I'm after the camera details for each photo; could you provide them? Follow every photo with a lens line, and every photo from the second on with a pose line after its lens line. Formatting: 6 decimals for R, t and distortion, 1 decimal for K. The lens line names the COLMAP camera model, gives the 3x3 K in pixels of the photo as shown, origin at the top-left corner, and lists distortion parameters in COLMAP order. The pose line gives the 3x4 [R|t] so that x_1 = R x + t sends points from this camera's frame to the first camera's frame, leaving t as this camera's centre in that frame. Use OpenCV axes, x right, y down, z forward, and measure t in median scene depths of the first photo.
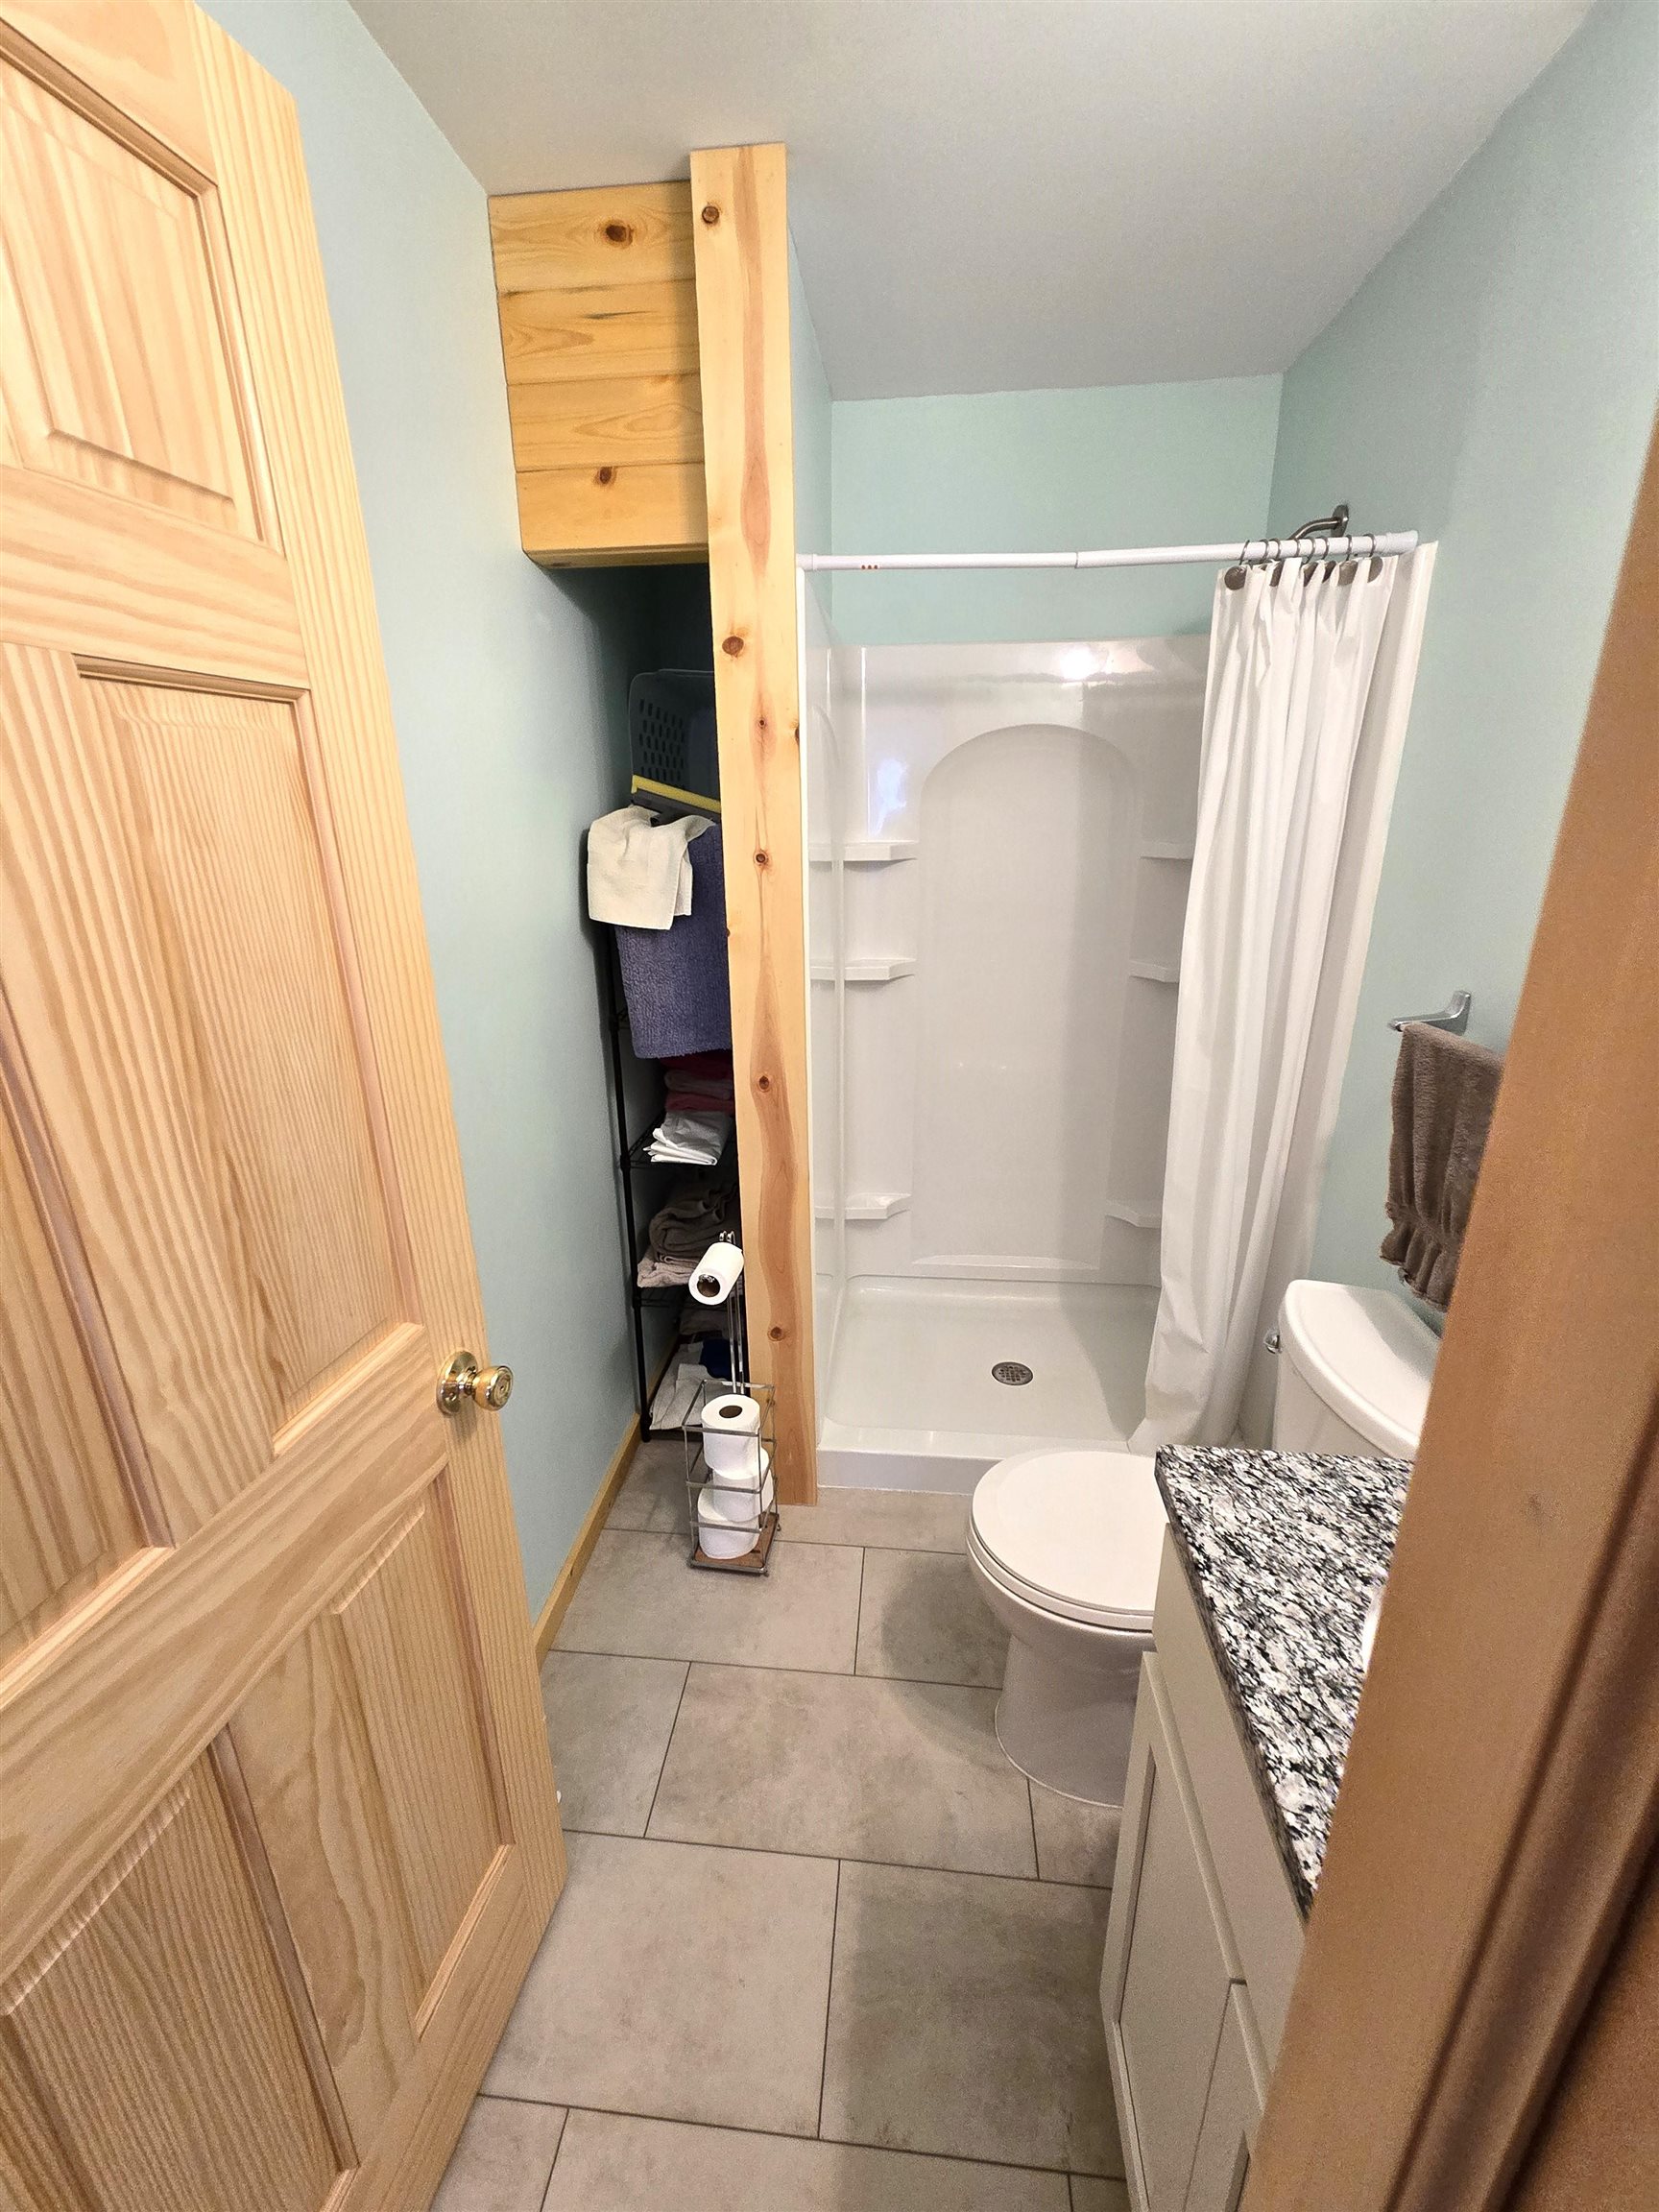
lens RADIAL K [[895.7, 0, 832.3], [0, 895.7, 1104.2], [0, 0, 1]] dist [0.000356, -0.000382]
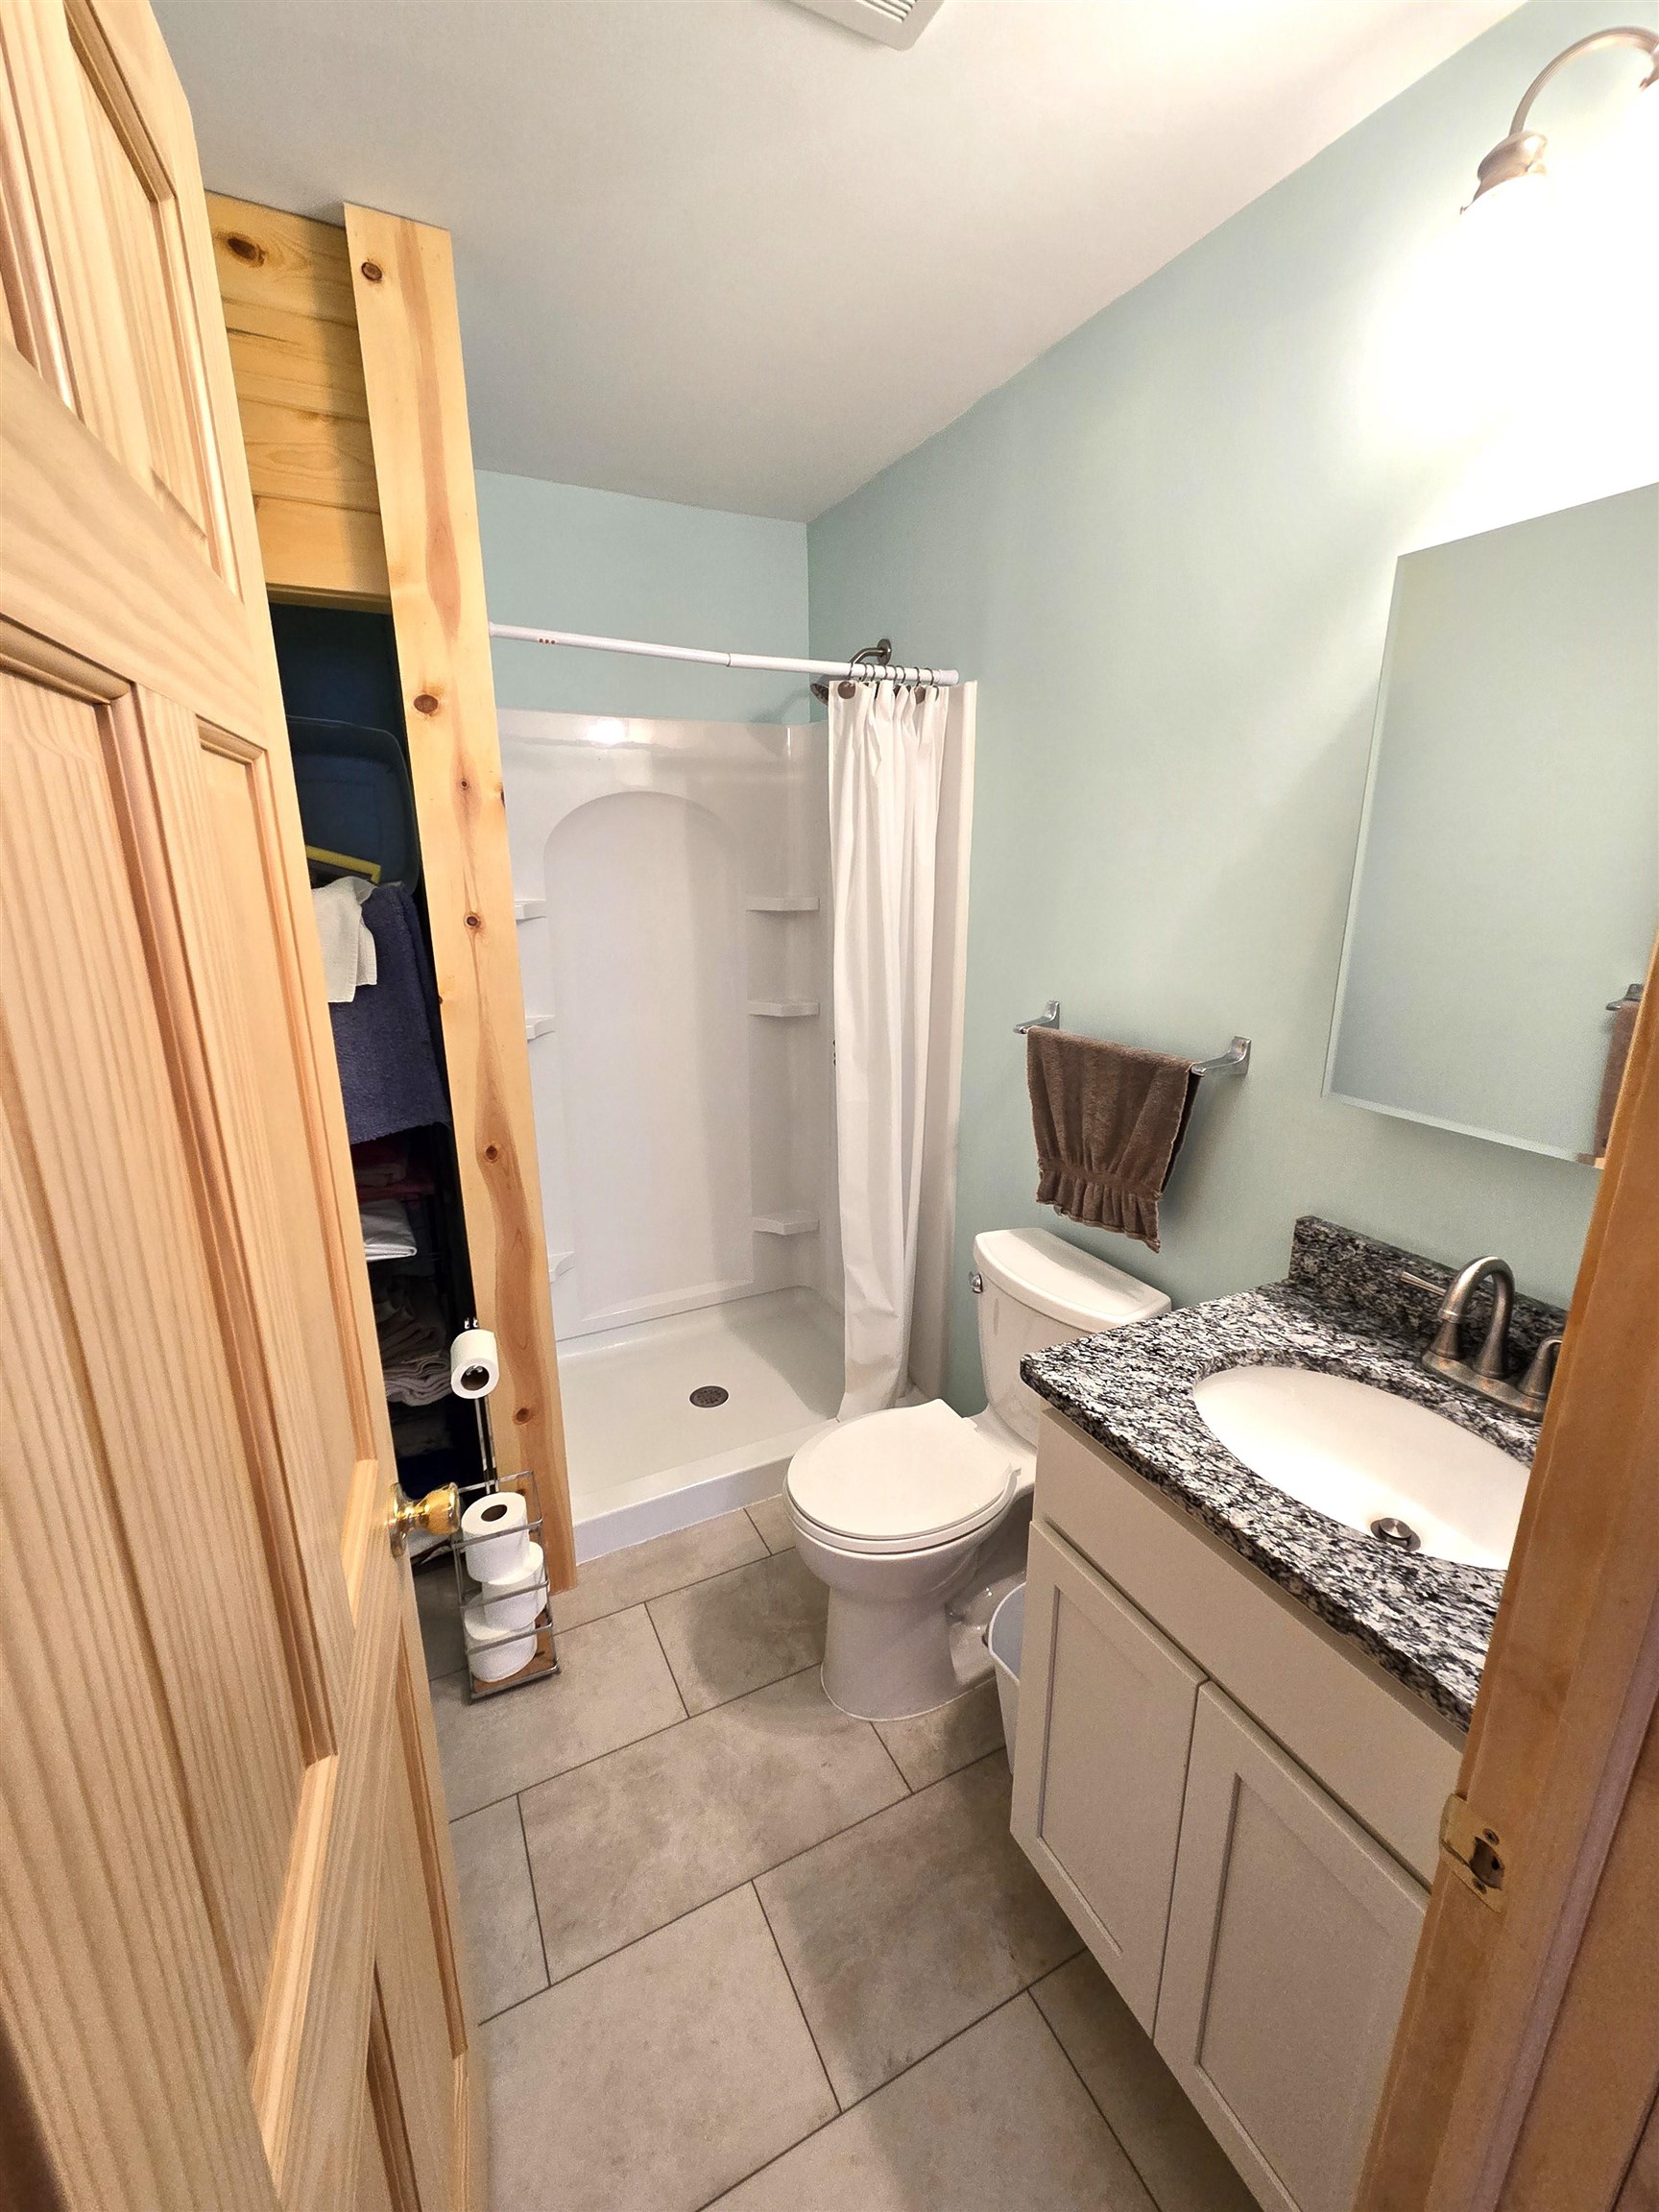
lens RADIAL K [[895.5, 0, 829.5], [0, 895.5, 1106.0], [0, 0, 1]] dist [-0.000212, -0.000001]
pose [[0.844102, -0.134693, 0.518990, -0.300549], [0.162137, 0.986739, -0.007618, -0.009008], [-0.511081, 0.090578, 0.854746, -0.003020]]
